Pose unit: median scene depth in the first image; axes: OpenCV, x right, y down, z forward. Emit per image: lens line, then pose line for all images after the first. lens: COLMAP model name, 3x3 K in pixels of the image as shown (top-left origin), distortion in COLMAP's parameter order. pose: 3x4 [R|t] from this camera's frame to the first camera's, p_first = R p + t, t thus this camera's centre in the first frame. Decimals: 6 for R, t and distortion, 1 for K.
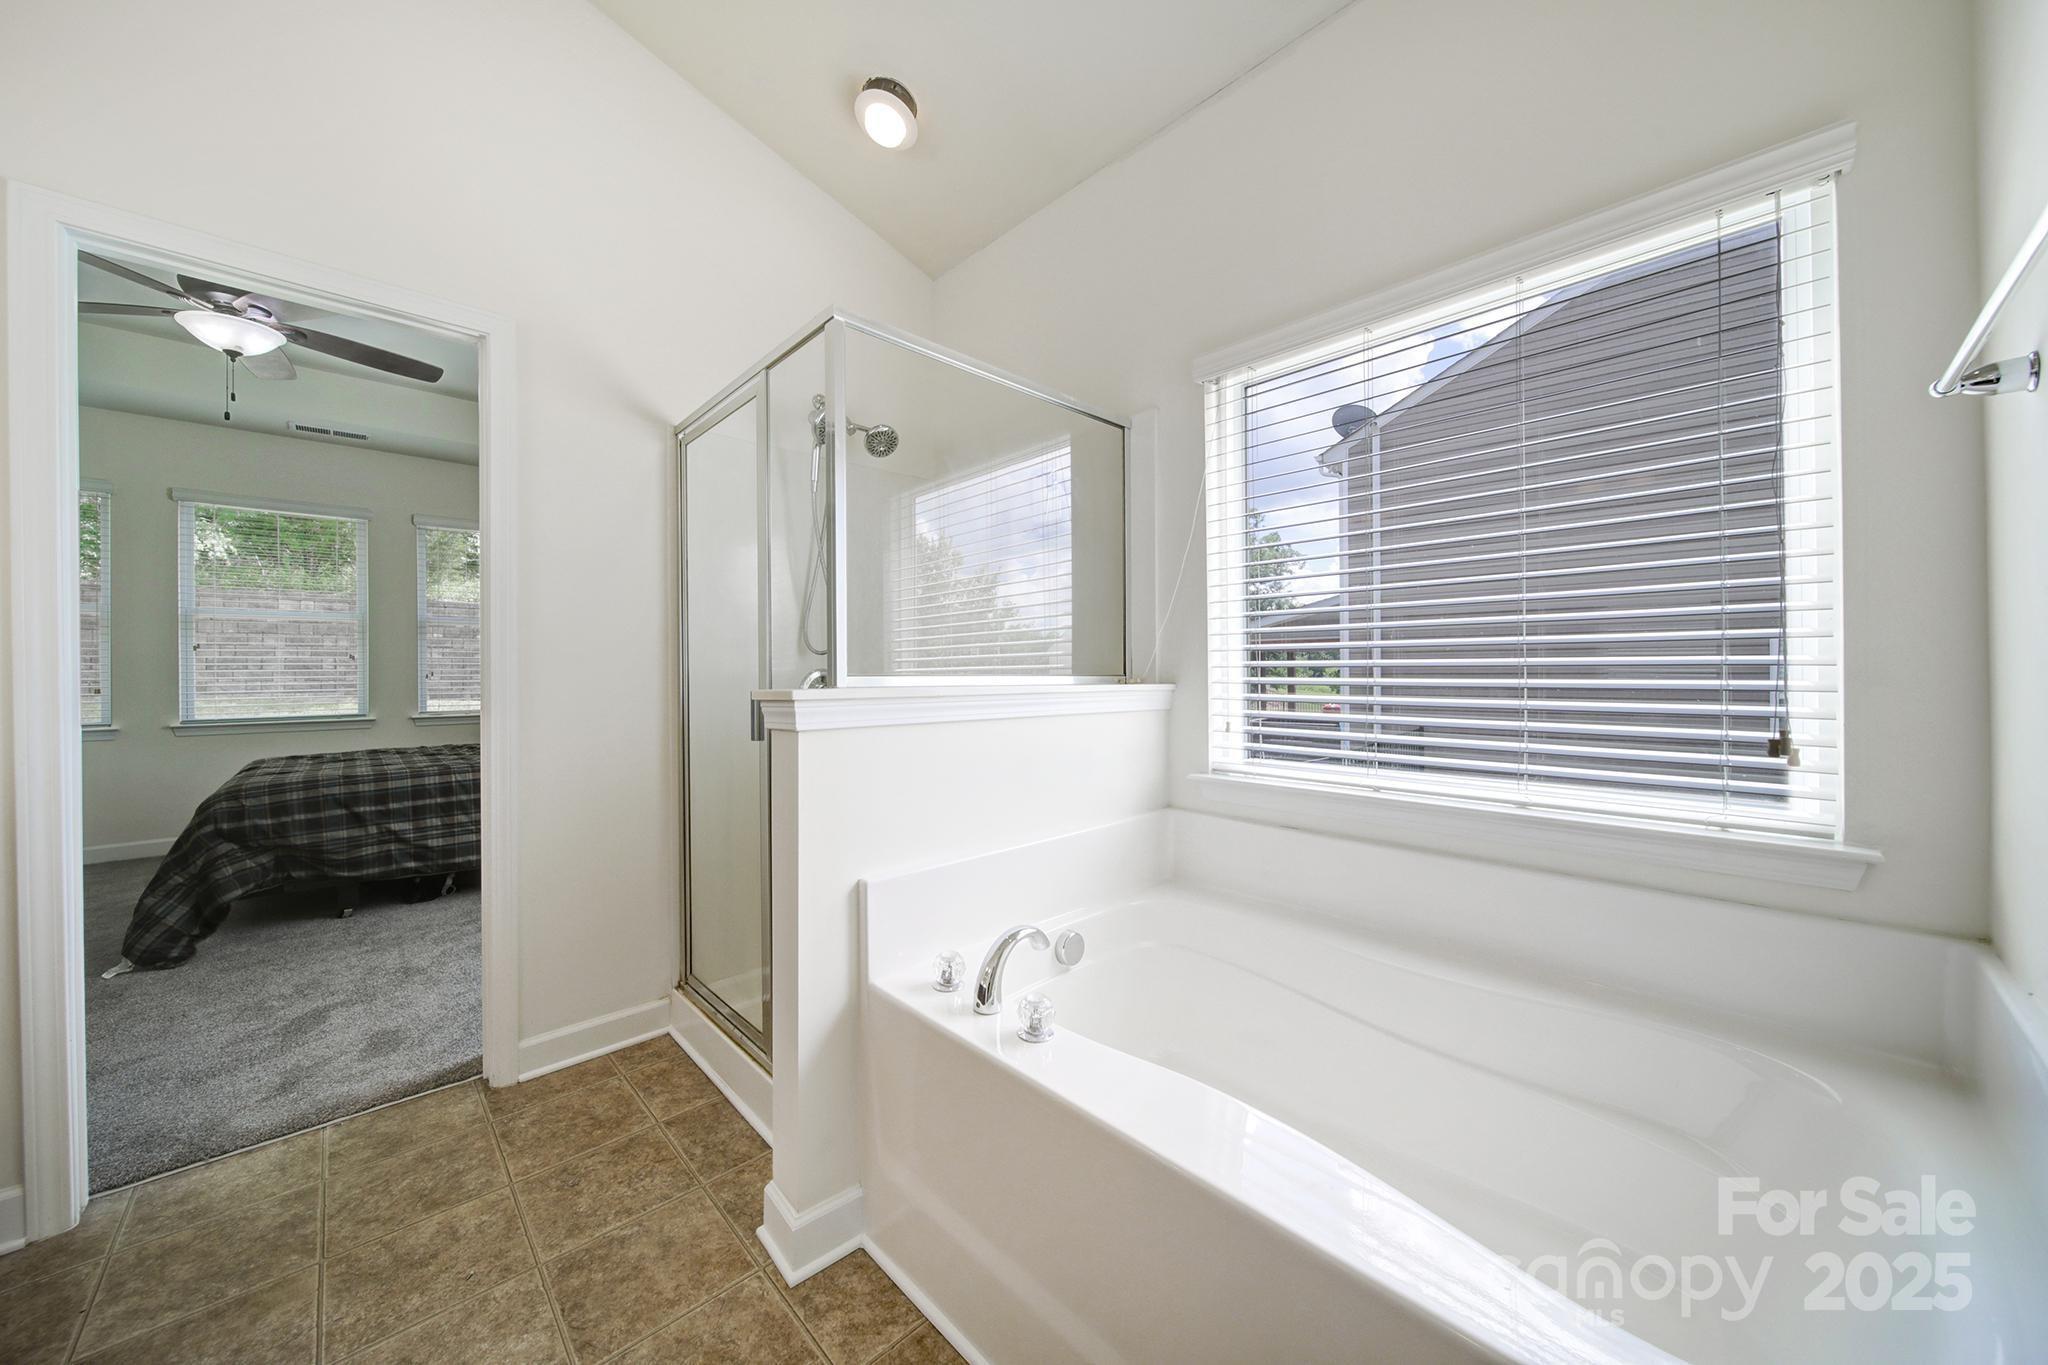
lens RADIAL K [[712.3, 0, 1022.2], [0, 712.3, 672.0], [0, 0, 1]] dist [-0.000786, -0.001532]
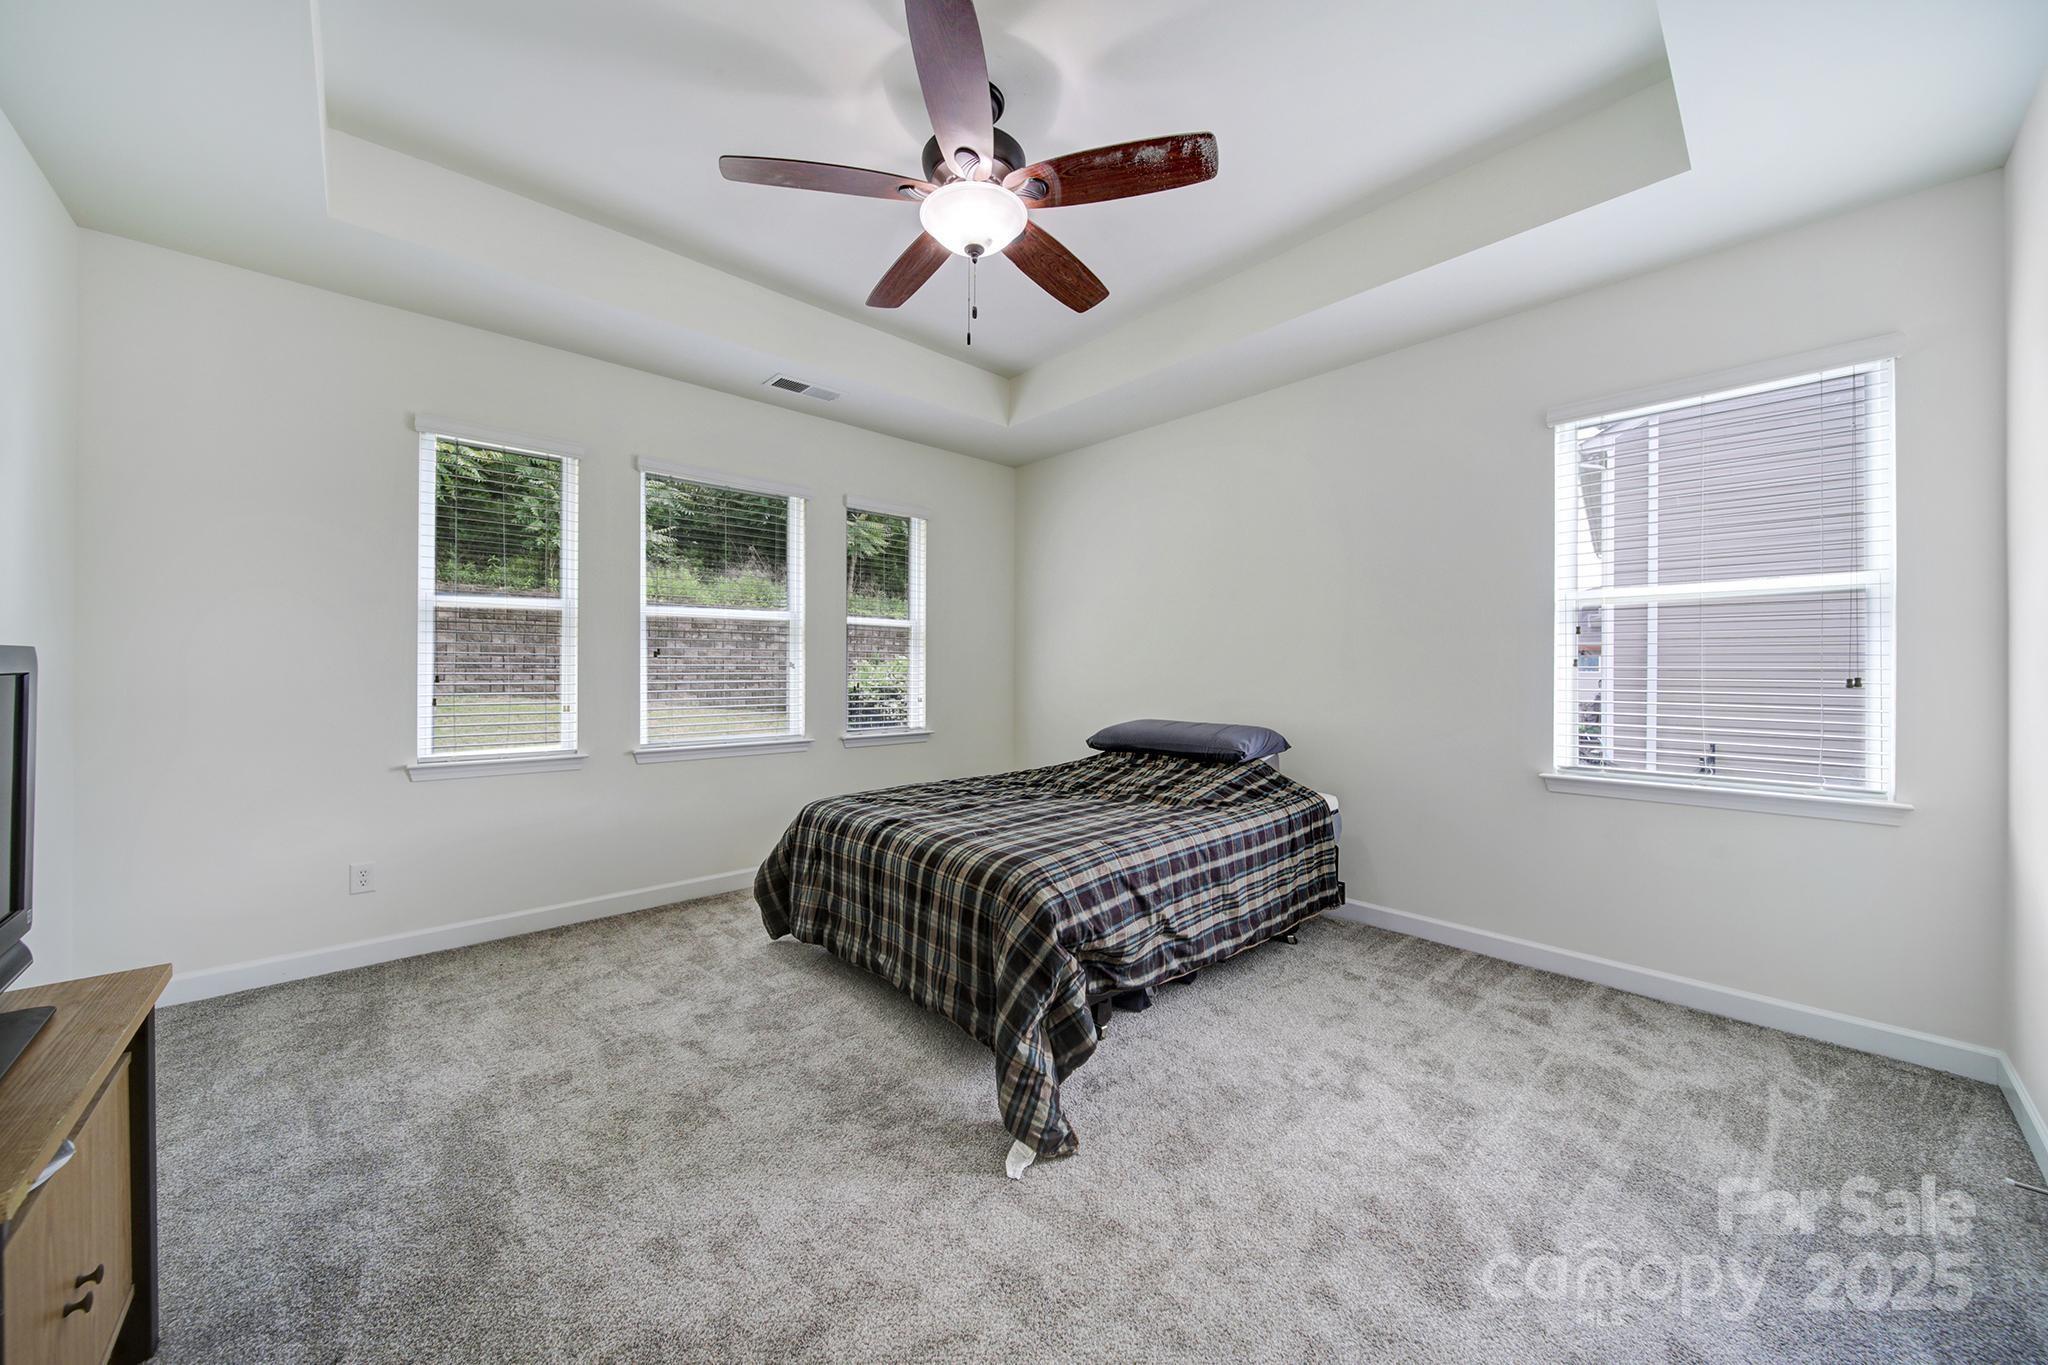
lens RADIAL K [[712.3, 0, 1022.2], [0, 712.3, 672.0], [0, 0, 1]] dist [-0.000786, -0.001532]
pose [[0.999719, 0.005565, -0.023025, -1.016327], [-0.005563, 0.999985, 0.000153, -0.025339], [0.023025, -0.000025, 0.999735, 0.277930]]
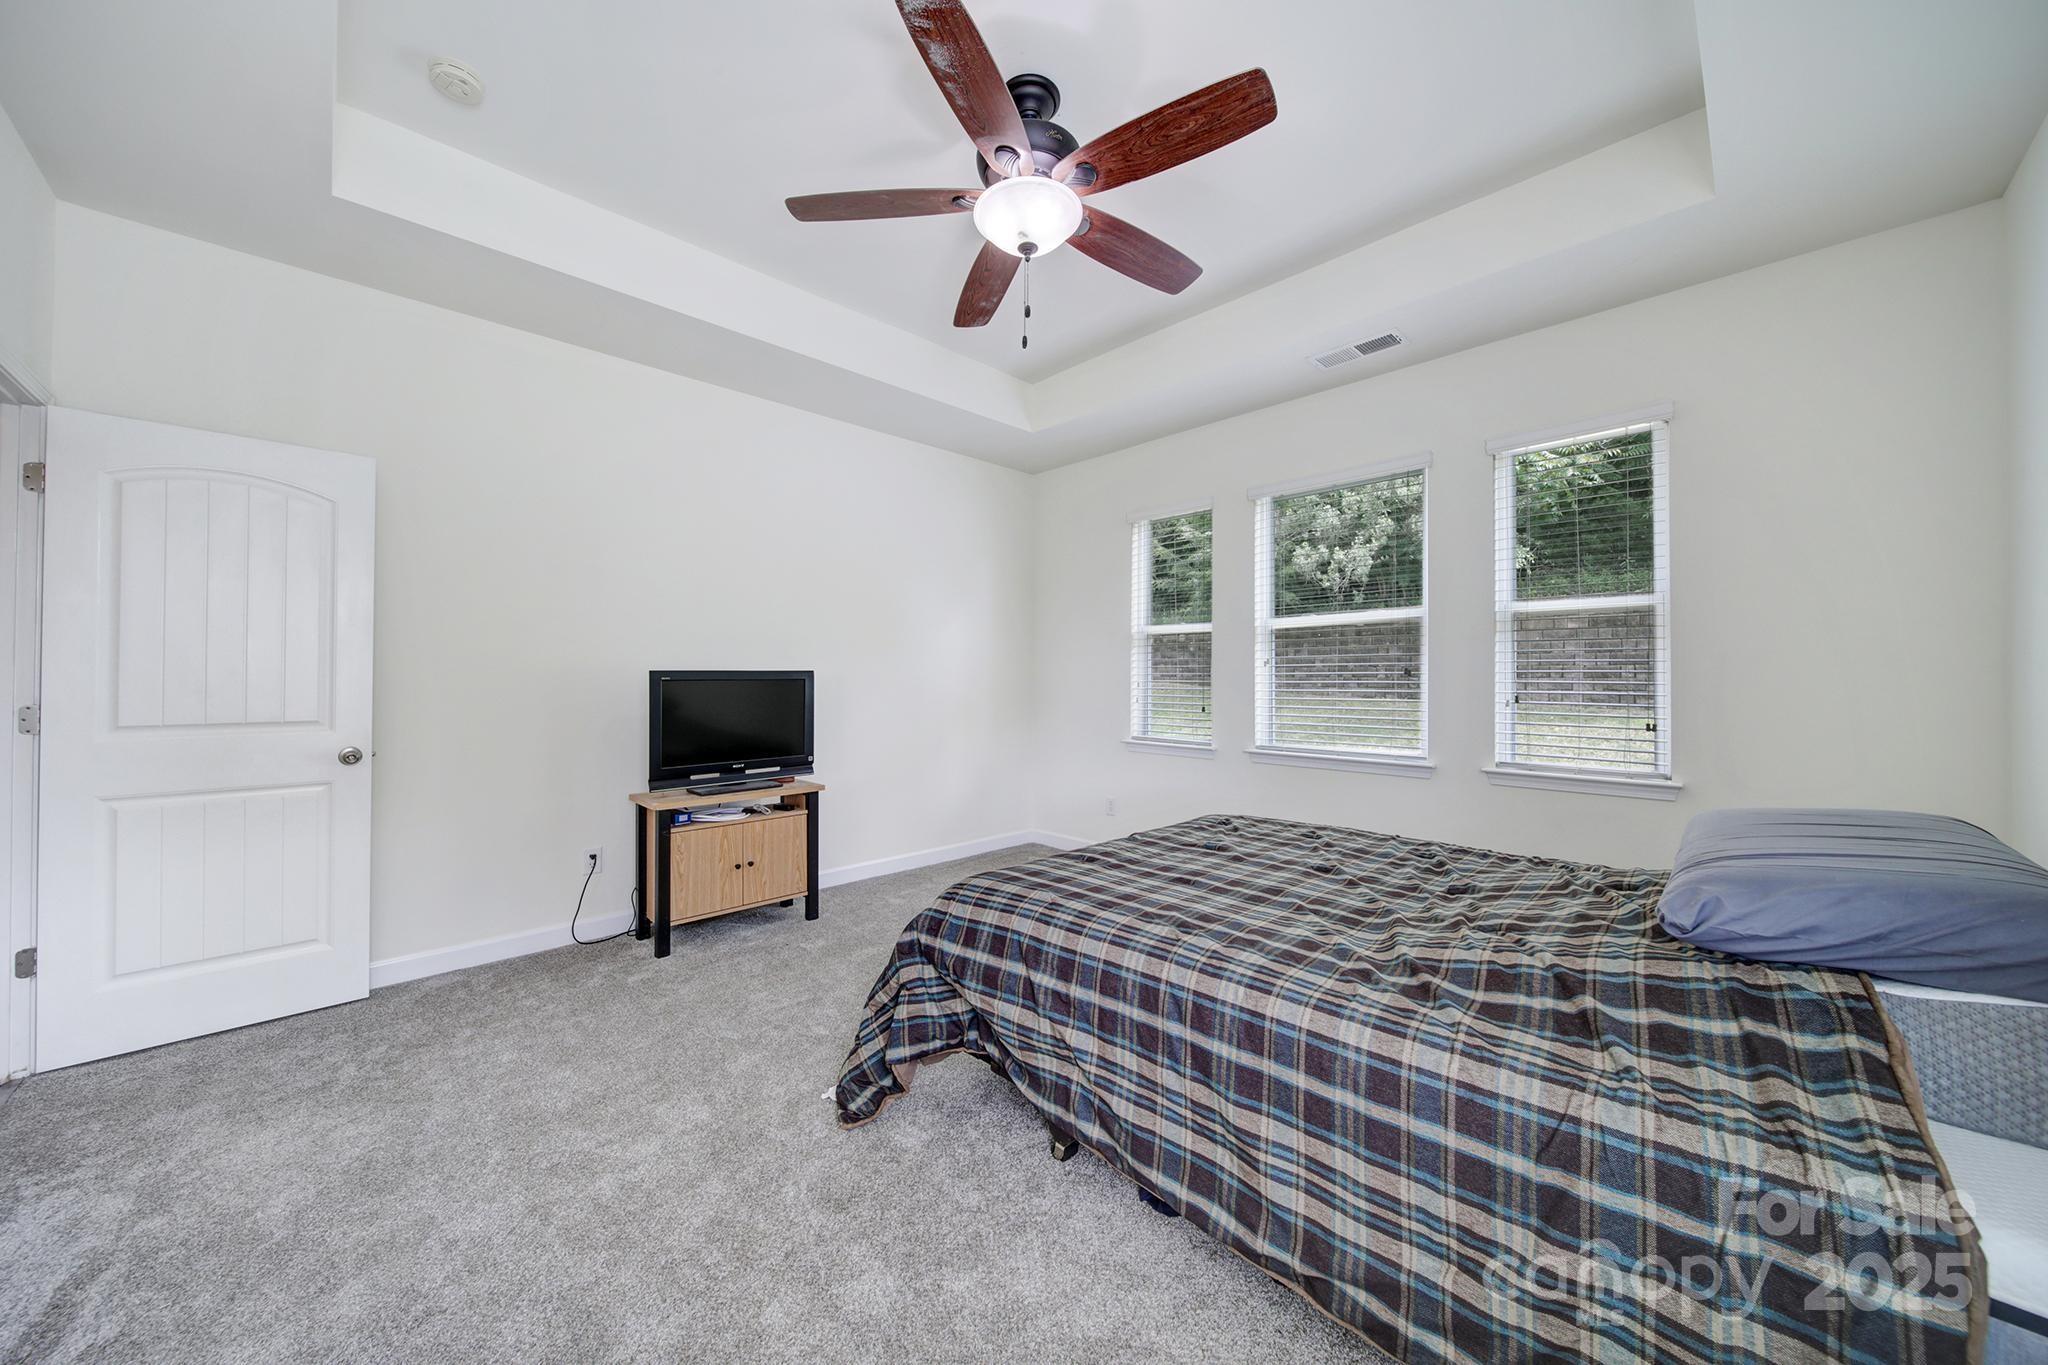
lens RADIAL K [[712.3, 0, 1022.2], [0, 712.3, 672.0], [0, 0, 1]] dist [-0.000786, -0.001532]
pose [[0.007577, -0.005629, -0.999955, -0.399108], [-0.002325, 0.999981, -0.005647, -0.027391], [0.999969, 0.002368, 0.007564, 0.965279]]
